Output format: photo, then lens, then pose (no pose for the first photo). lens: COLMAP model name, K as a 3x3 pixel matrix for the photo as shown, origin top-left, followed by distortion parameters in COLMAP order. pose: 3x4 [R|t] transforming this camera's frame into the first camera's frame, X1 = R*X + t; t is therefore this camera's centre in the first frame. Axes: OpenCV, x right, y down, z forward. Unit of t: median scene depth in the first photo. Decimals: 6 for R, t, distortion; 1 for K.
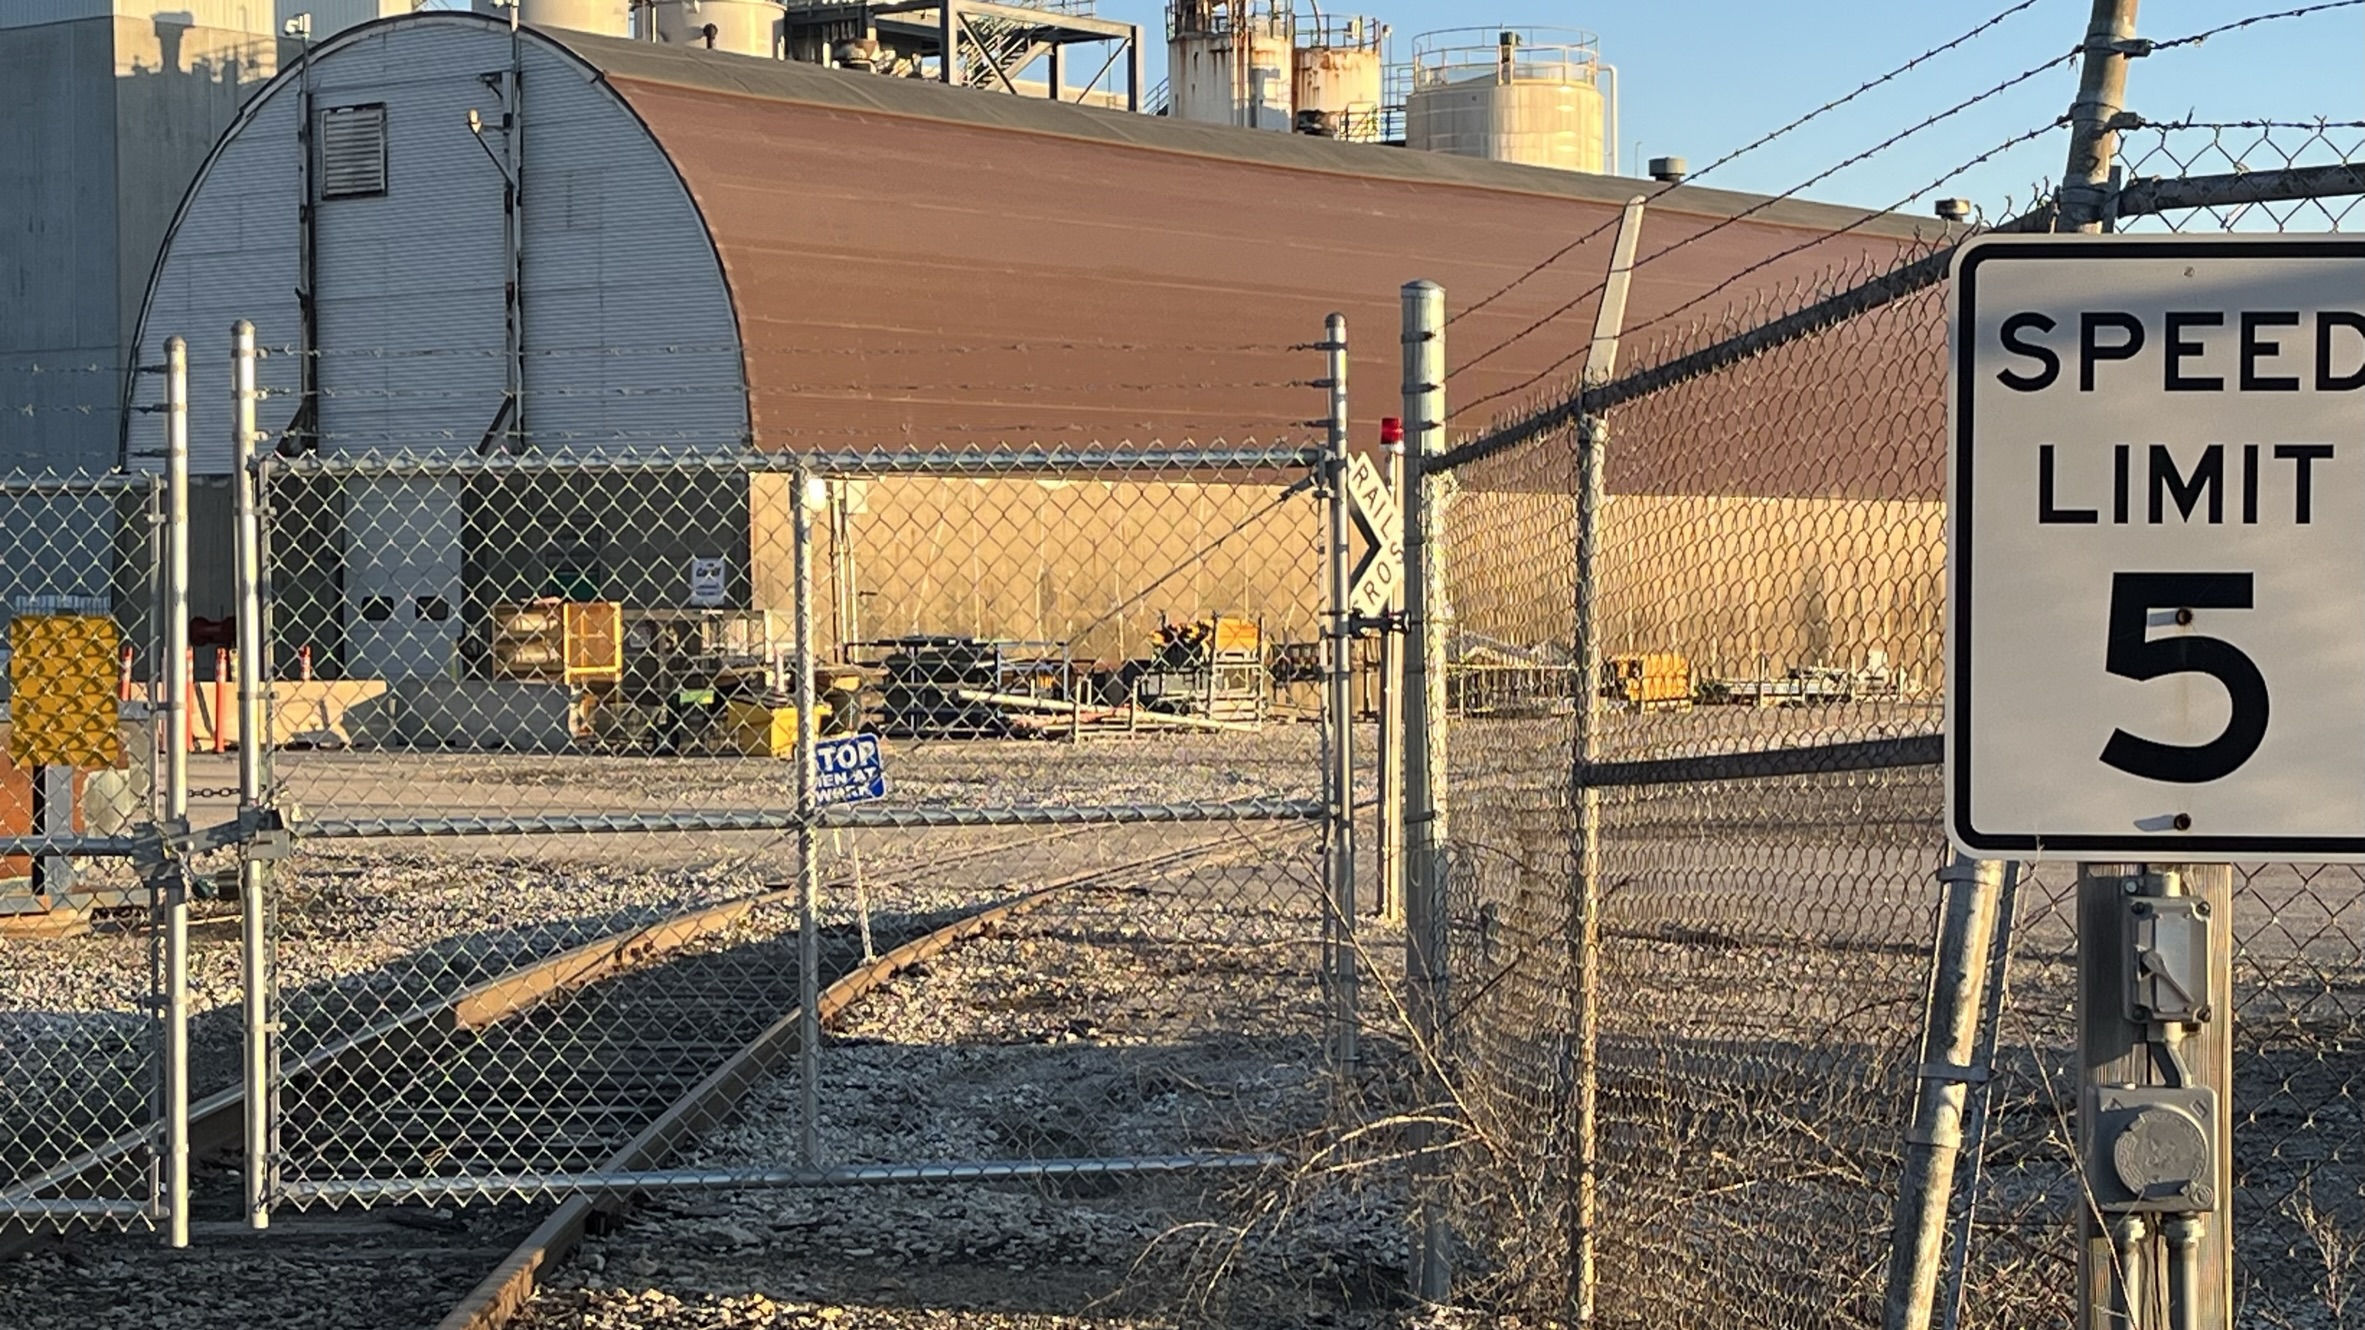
lens RADIAL K [[4305.5, 0, 1182.5], [0, 4305.5, 665.0], [0, 0, 1]] dist [0.020053, 0.146308]
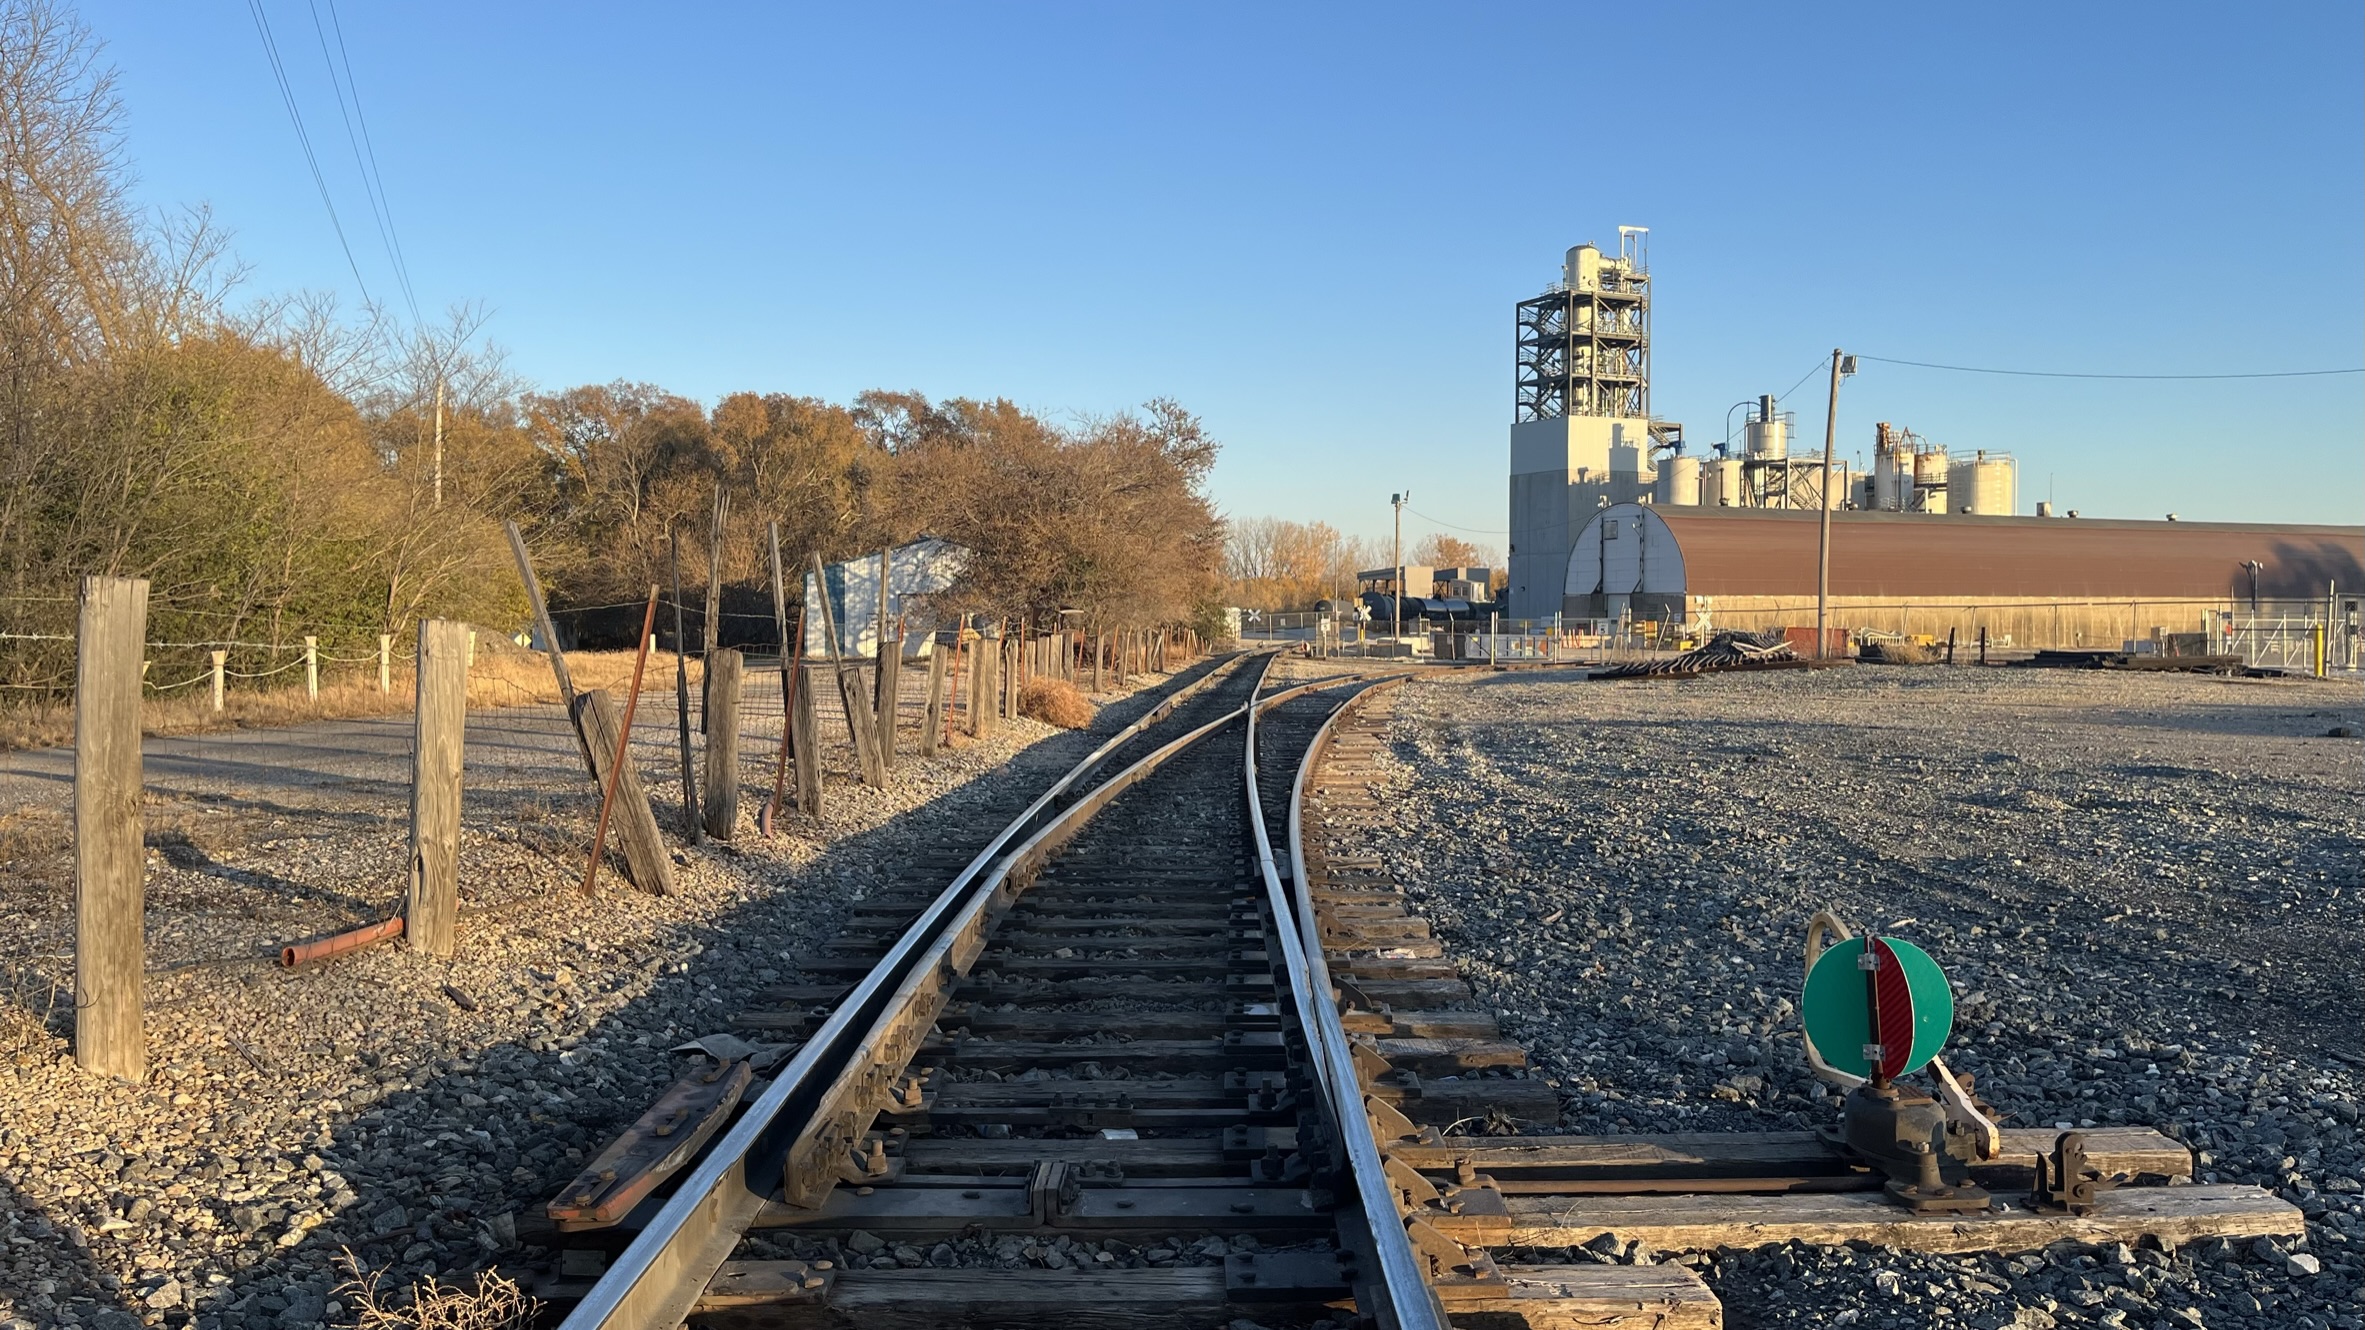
lens RADIAL K [[1812.5, 0, 1182.5], [0, 1812.5, 665.0], [0, 0, 1]] dist [0.073562, -0.083330]
pose [[0.898602, 0.018360, -0.438380, 0.310617], [-0.011972, 0.999778, 0.017331, 0.007561], [0.438601, -0.010325, 0.898622, -1.201364]]
